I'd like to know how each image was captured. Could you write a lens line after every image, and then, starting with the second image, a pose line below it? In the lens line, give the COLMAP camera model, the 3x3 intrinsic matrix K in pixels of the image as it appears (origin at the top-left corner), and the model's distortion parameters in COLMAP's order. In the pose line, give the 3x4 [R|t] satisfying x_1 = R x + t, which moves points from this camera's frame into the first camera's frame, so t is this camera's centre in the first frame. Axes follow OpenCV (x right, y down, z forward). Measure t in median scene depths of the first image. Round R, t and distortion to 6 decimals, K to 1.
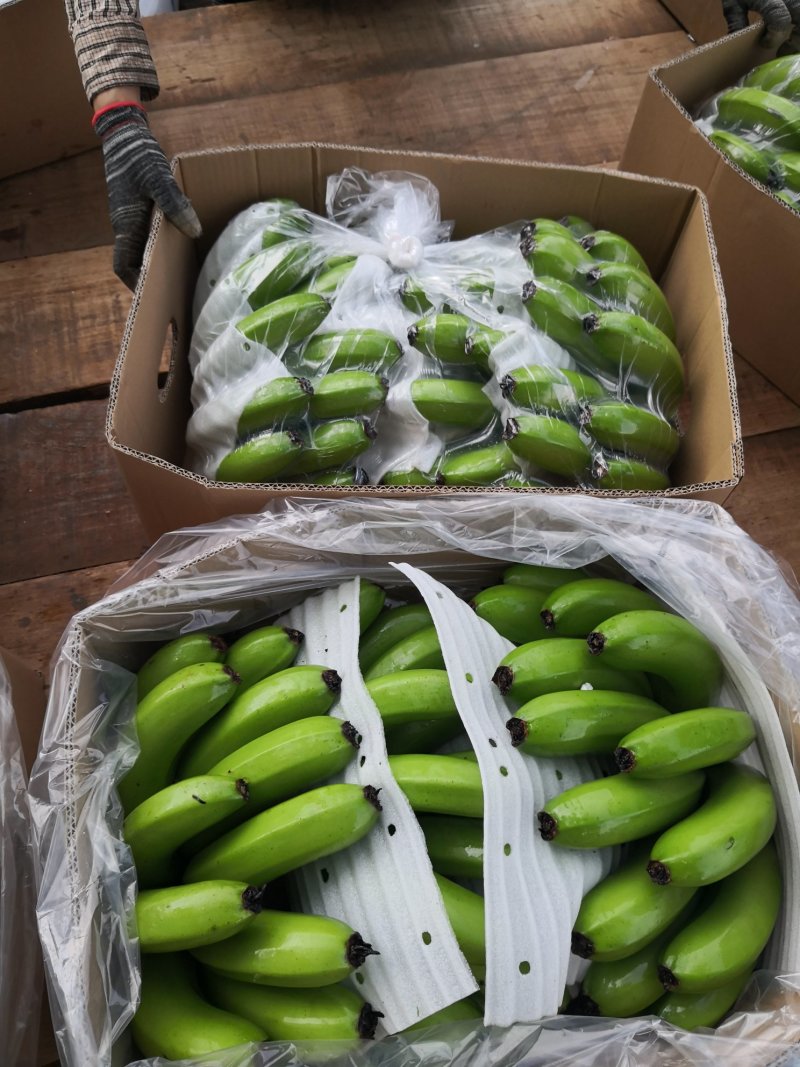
lens RADIAL K [[850.5, 0, 400.0], [0, 850.5, 533.5], [0, 0, 1]] dist [0.001625, -0.044200]
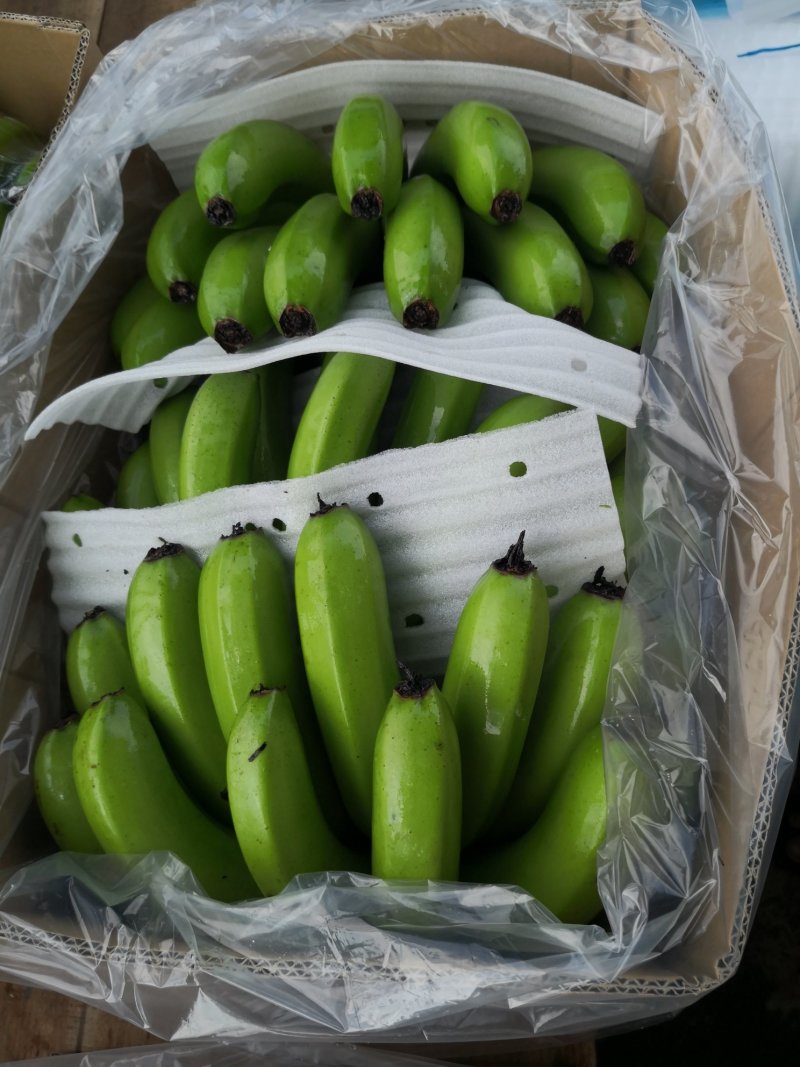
lens RADIAL K [[878.2, 0, 400.0], [0, 878.2, 533.5], [0, 0, 1]] dist [-0.002505, -0.003491]
pose [[0.241652, -0.932978, 0.266750, -0.229031], [0.929392, 0.301567, 0.212807, 0.216261], [-0.278988, 0.196491, 0.939977, 0.295866]]
